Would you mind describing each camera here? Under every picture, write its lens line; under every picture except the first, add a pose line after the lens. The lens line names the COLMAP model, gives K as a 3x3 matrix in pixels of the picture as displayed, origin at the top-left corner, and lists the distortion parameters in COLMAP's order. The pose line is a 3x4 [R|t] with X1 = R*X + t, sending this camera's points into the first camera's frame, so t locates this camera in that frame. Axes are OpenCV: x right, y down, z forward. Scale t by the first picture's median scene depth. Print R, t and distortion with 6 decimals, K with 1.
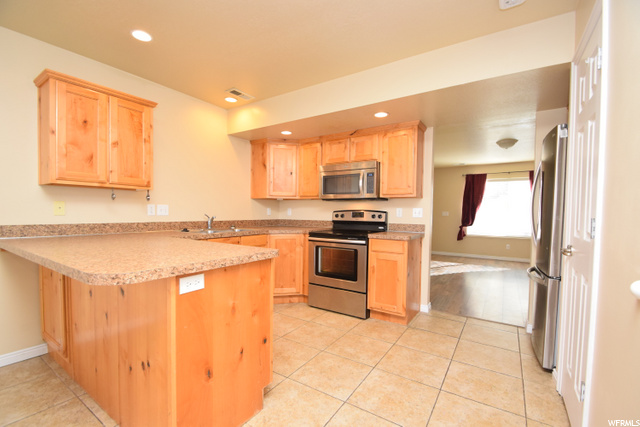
lens RADIAL K [[281.6, 0, 319.7], [0, 281.6, 218.5], [0, 0, 1]] dist [-0.001972, -0.000370]
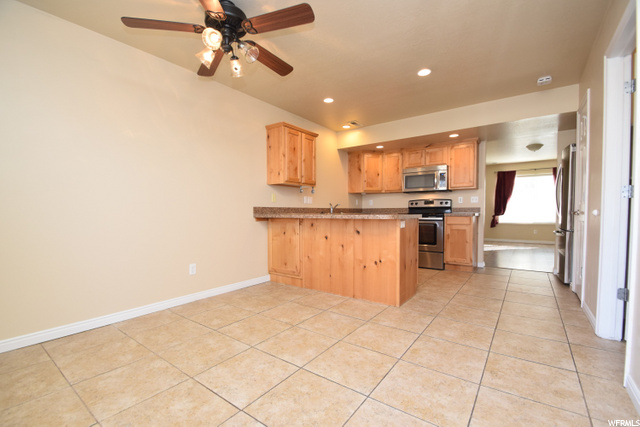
lens RADIAL K [[281.6, 0, 319.3], [0, 281.6, 218.3], [0, 0, 1]] dist [-0.001972, -0.000370]
pose [[0.998477, -0.016348, -0.052688, -0.364154], [0.016270, 0.999866, -0.001896, 0.063977], [0.052712, 0.001036, 0.998609, -0.479613]]
